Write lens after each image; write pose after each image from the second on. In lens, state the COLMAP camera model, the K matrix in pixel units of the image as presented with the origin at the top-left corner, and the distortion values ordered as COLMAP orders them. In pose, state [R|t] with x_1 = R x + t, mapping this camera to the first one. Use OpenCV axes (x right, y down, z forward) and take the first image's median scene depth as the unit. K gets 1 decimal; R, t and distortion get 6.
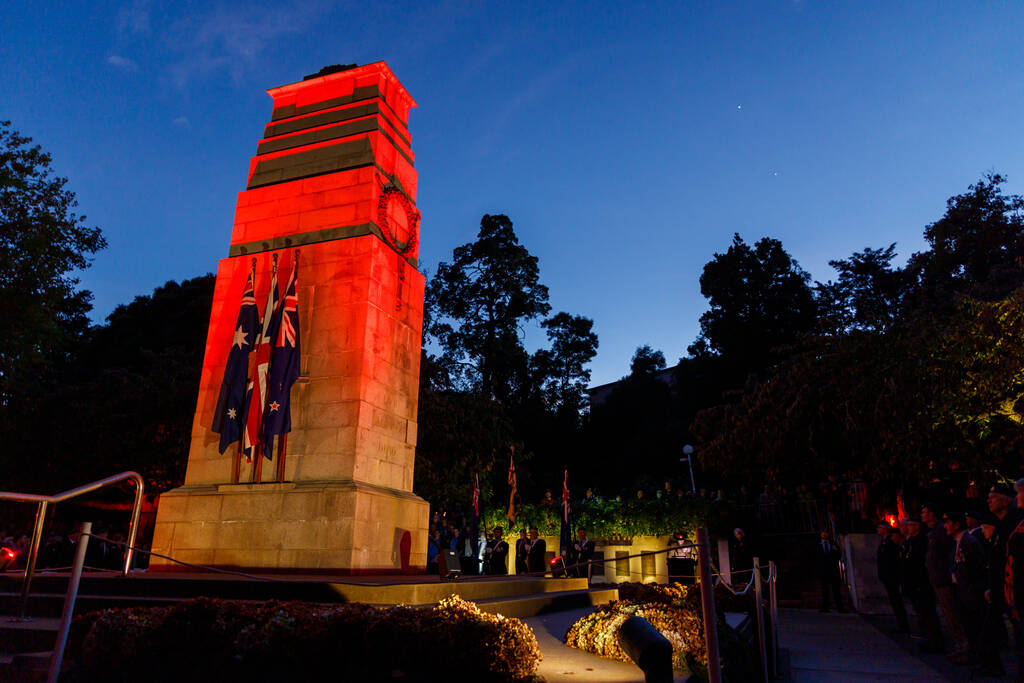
lens RADIAL K [[715.9, 0, 518.0], [0, 715.9, 338.8], [0, 0, 1]] dist [0.012398, 0.004138]
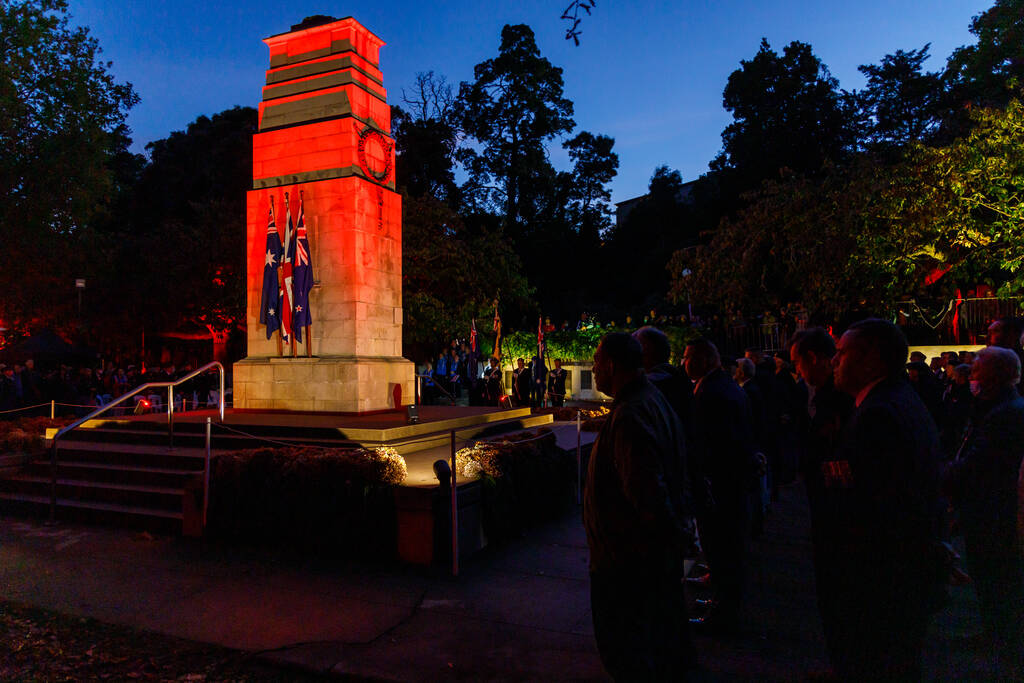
lens RADIAL K [[715.9, 0, 523.1], [0, 715.9, 359.1], [0, 0, 1]] dist [0.012398, 0.004138]
pose [[0.997949, -0.021404, -0.060336, 0.167250], [0.038335, 0.954600, 0.295415, -0.179938], [0.051274, -0.297122, 0.953462, -0.333956]]
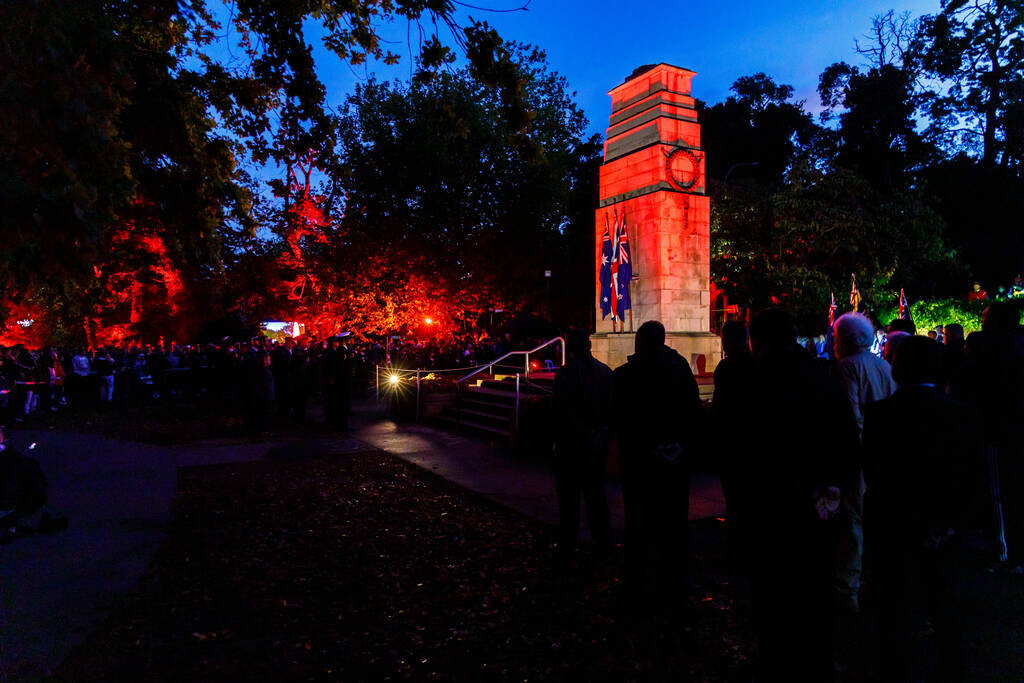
lens RADIAL K [[715.9, 0, 494.9], [0, 715.9, 341.3], [0, 0, 1]] dist [0.012398, 0.004138]
pose [[0.735761, -0.017778, -0.677008, 0.586729], [0.225146, 0.949218, 0.219758, -0.238591], [0.638721, -0.314115, 0.702401, -0.510713]]
